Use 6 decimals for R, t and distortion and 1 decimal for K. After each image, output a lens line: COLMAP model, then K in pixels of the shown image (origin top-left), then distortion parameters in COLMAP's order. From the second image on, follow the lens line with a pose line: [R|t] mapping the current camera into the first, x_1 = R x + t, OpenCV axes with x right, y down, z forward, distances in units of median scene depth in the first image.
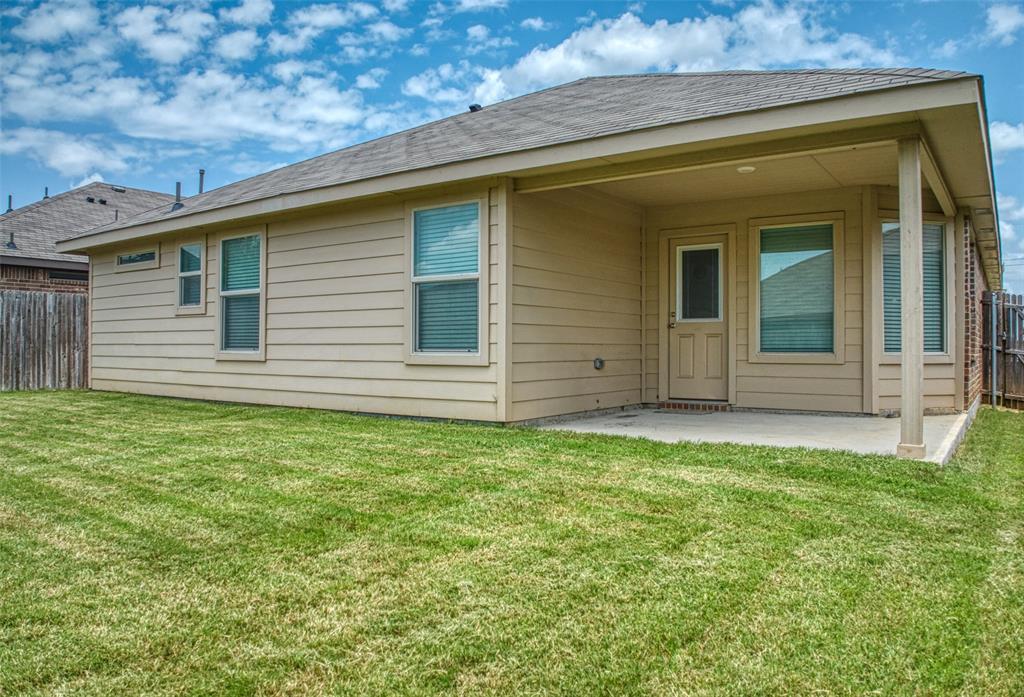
lens RADIAL K [[726.0, 0, 512.2], [0, 726.0, 345.4], [0, 0, 1]] dist [-0.053380, -0.001405]
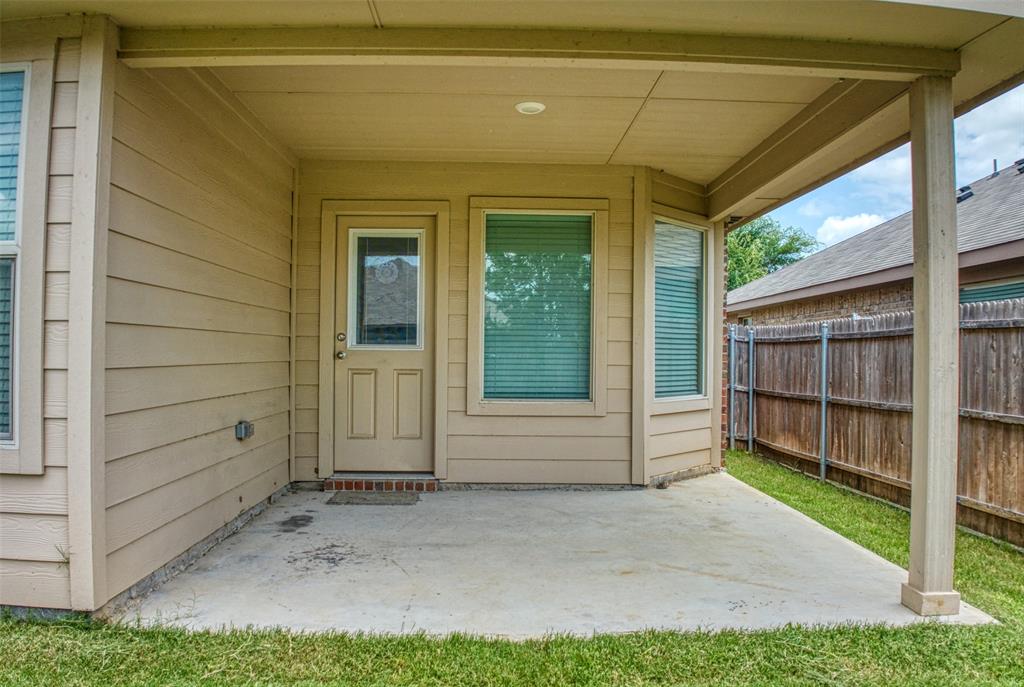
lens RADIAL K [[764.3, 0, 508.7], [0, 764.3, 346.7], [0, 0, 1]] dist [-0.107758, 0.000650]
pose [[0.808632, 0.009229, 0.588242, -0.051648], [-0.006448, 0.999956, -0.006823, -0.034449], [-0.588279, 0.001724, 0.808656, 0.430731]]
